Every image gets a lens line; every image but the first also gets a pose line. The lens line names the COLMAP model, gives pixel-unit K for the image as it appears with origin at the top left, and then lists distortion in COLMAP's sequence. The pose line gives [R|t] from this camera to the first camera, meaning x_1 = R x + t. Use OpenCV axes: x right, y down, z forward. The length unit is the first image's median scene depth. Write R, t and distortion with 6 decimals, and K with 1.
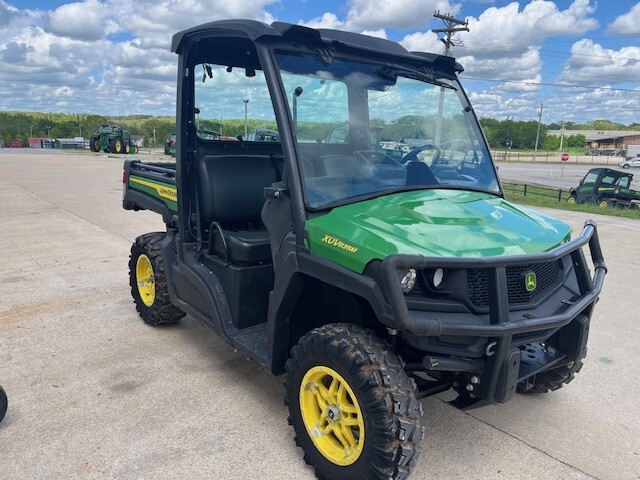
lens RADIAL K [[481.9, 0, 318.7], [0, 481.9, 238.7], [0, 0, 1]] dist [0.073394, -0.101626]
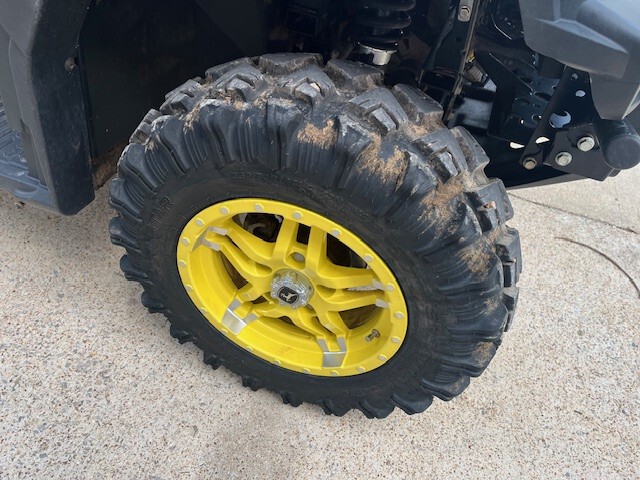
lens RADIAL K [[483.5, 0, 323.3], [0, 483.5, 230.0], [0, 0, 1]] dist [0.068138, -0.090149]
pose [[0.849499, -0.303433, 0.431602, -0.091707], [-0.000503, 0.817596, 0.575792, 0.074077], [-0.527591, -0.489352, 0.694394, 0.630407]]
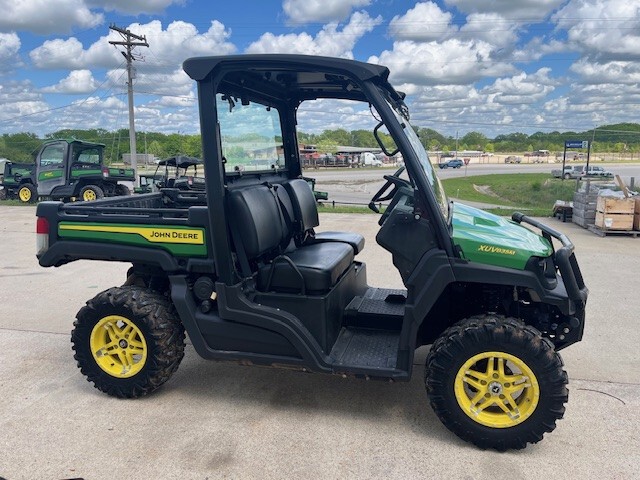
lens RADIAL K [[481.9, 0, 318.7], [0, 481.9, 238.7], [0, 0, 1]] dist [0.073394, -0.101626]
pose [[0.798810, -0.137602, 0.585635, -0.859038], [0.153130, 0.987932, 0.023257, -0.096110], [-0.581768, 0.071101, 0.810241, 0.203837]]
